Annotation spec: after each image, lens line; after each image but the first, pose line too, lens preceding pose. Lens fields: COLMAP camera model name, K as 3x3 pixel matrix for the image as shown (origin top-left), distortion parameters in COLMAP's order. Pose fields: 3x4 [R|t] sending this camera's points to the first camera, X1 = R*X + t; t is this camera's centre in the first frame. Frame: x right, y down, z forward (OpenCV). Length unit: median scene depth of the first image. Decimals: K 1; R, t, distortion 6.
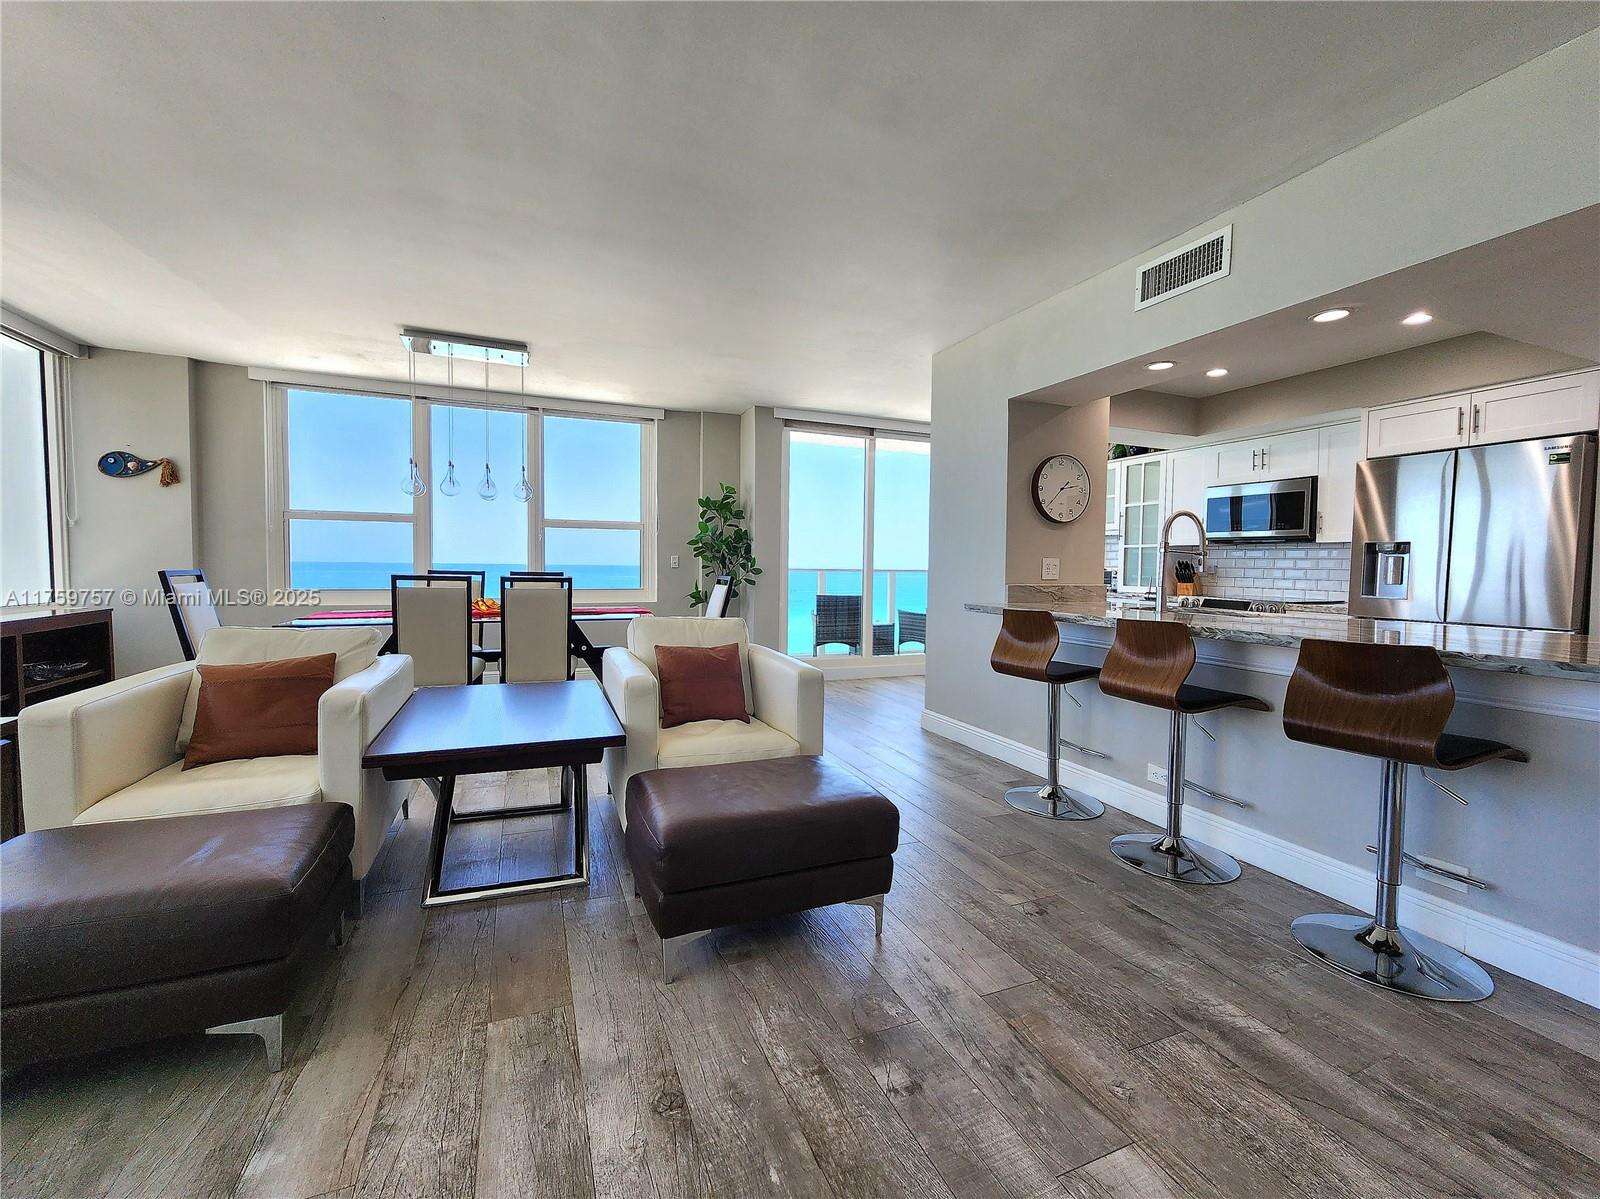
lens RADIAL K [[665.4, 0, 800.2], [0, 665.4, 593.4], [0, 0, 1]] dist [-0.000101, 0.000682]
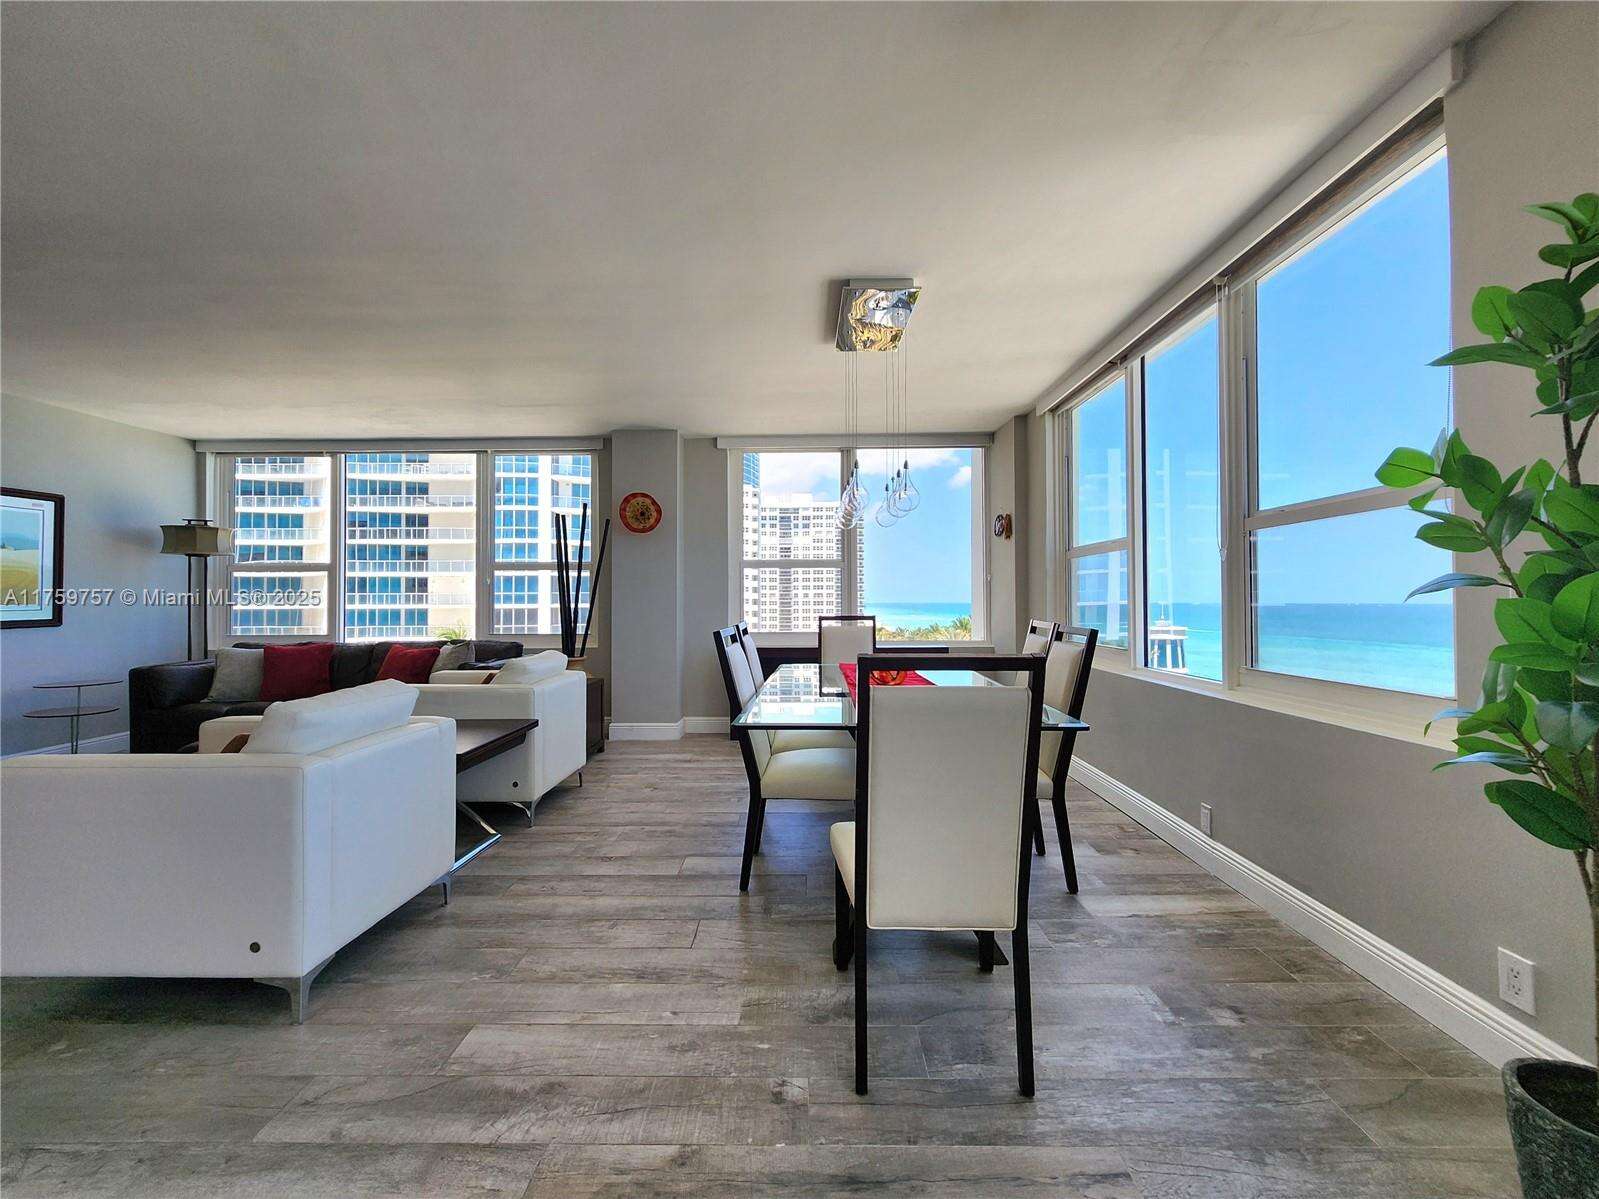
lens RADIAL K [[667.9, 0, 792.8], [0, 667.9, 595.3], [0, 0, 1]] dist [-0.004600, -0.000289]
pose [[-0.404316, -0.019570, -0.914410, 0.189580], [-0.041700, 0.999126, -0.002945, -0.052201], [0.913668, 0.036941, -0.404779, 1.138402]]
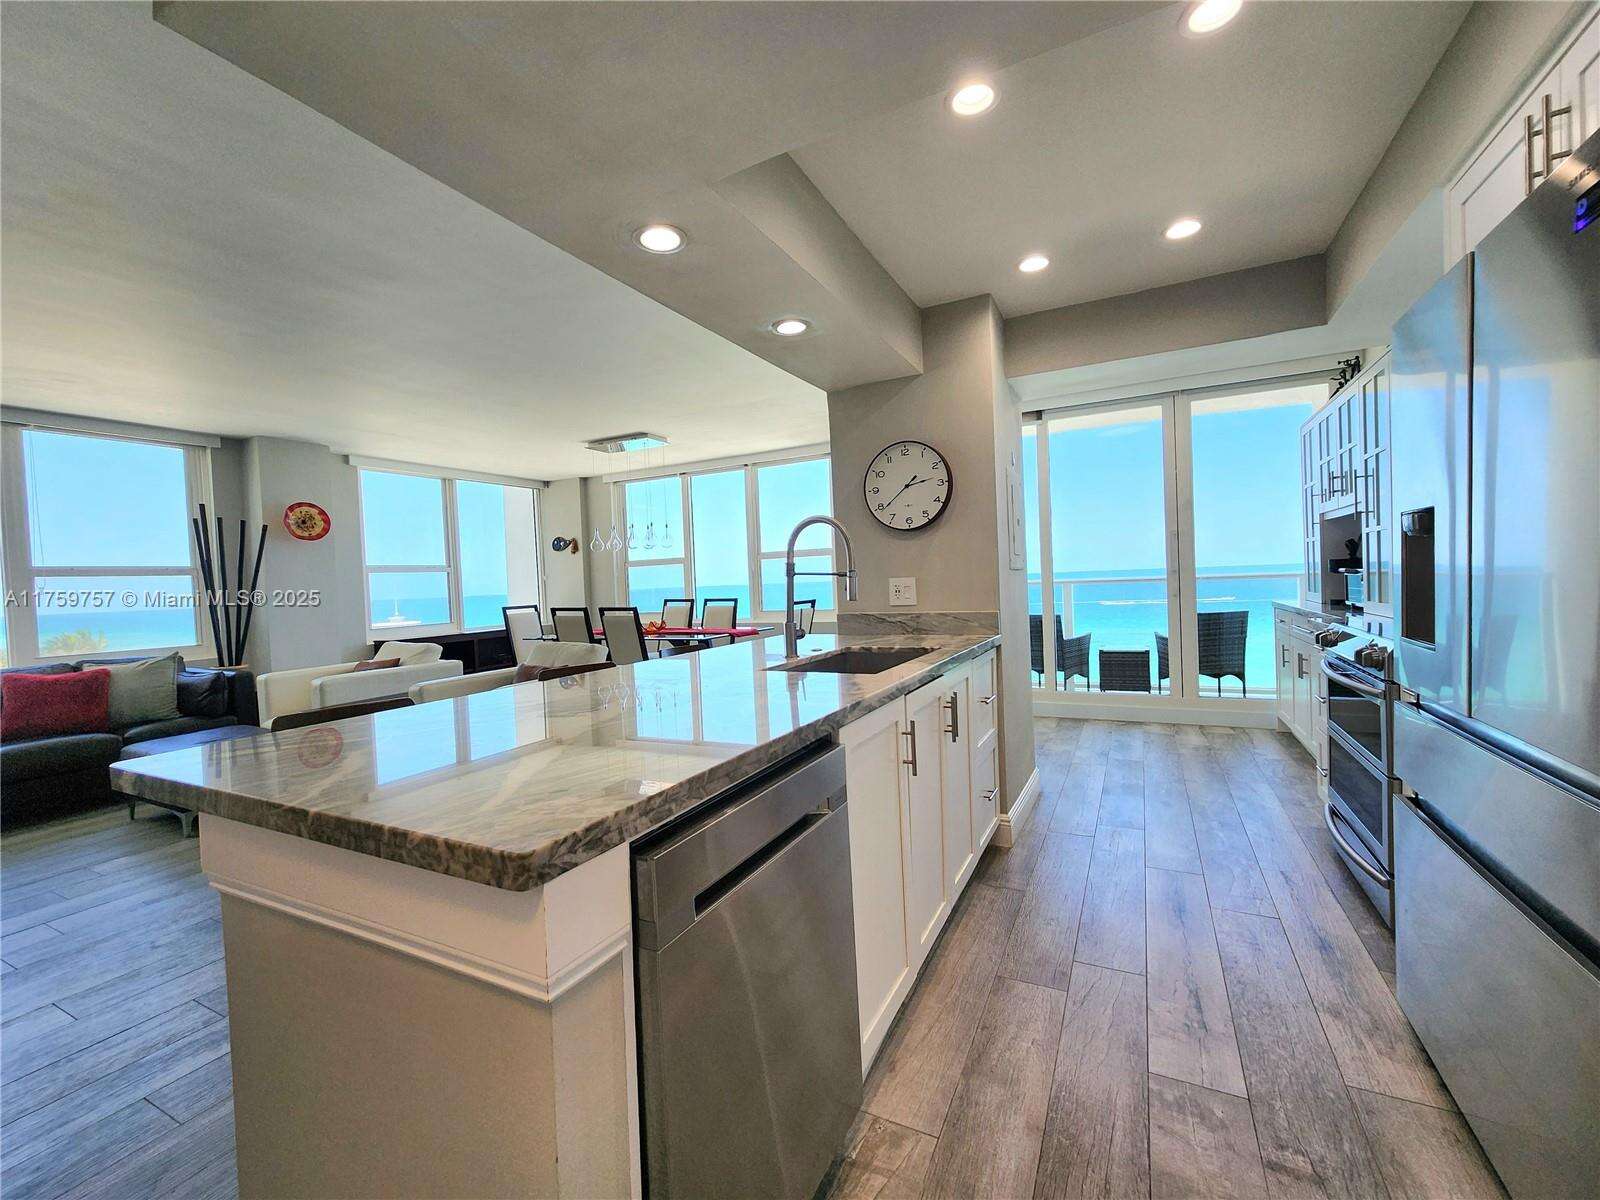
lens RADIAL K [[658.0, 0, 799.0], [0, 658.0, 593.8], [0, 0, 1]] dist [0.001948, 0.000211]
pose [[0.642870, -0.024084, -0.765597, 0.732526], [0.016751, 0.999709, -0.017382, -0.019326], [0.765792, -0.001650, 0.643086, 0.355879]]
